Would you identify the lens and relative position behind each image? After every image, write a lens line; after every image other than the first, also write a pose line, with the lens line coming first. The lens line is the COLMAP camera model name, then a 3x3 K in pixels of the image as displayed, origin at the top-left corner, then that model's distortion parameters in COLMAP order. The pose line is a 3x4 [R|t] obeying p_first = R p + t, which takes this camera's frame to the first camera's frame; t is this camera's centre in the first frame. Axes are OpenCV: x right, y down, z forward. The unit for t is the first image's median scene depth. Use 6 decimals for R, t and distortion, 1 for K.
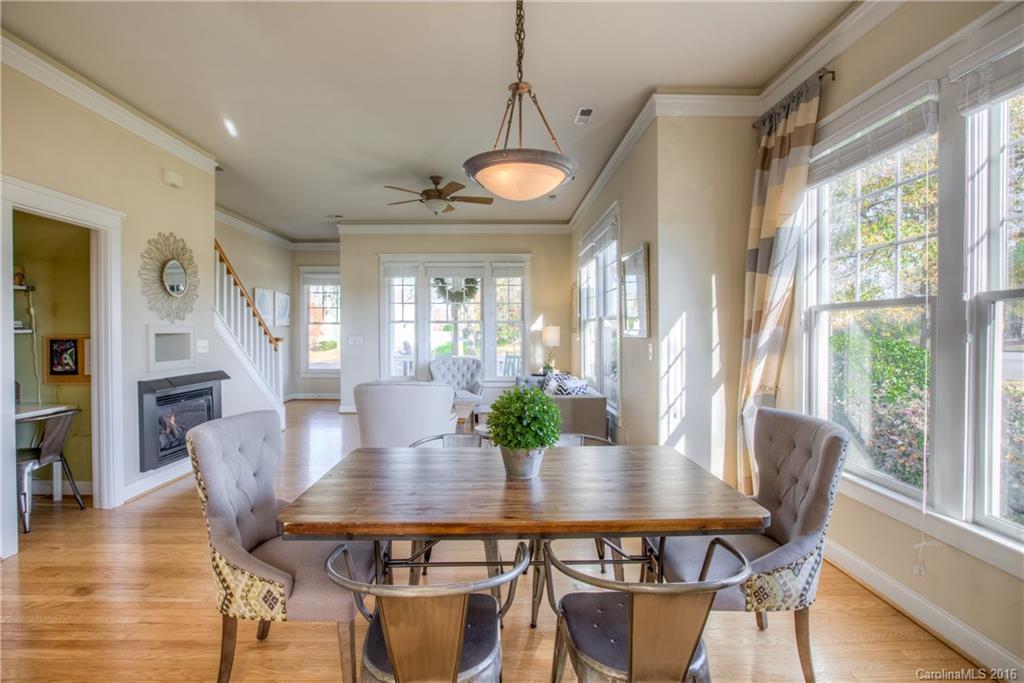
lens RADIAL K [[486.3, 0, 508.1], [0, 486.3, 334.7], [0, 0, 1]] dist [-0.030414, 0.000285]
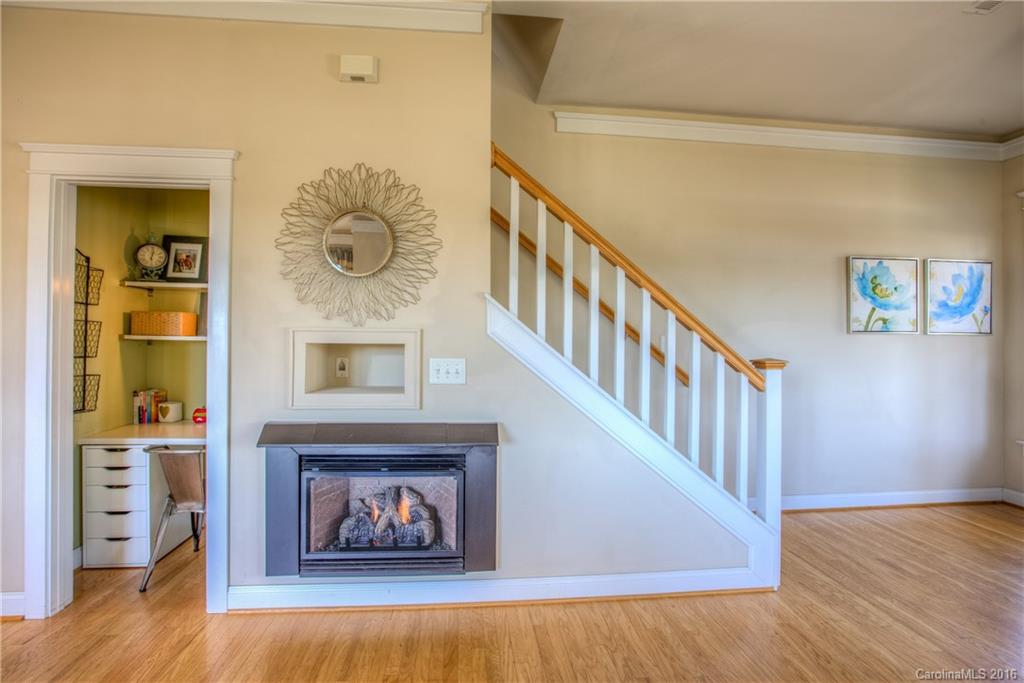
lens RADIAL K [[486.3, 0, 508.1], [0, 486.3, 334.7], [0, 0, 1]] dist [-0.030414, 0.000285]
pose [[0.073069, -0.016122, -0.997197, -0.133437], [-0.015627, 0.999728, -0.017308, -0.006271], [0.997204, 0.016848, 0.072797, 1.148152]]
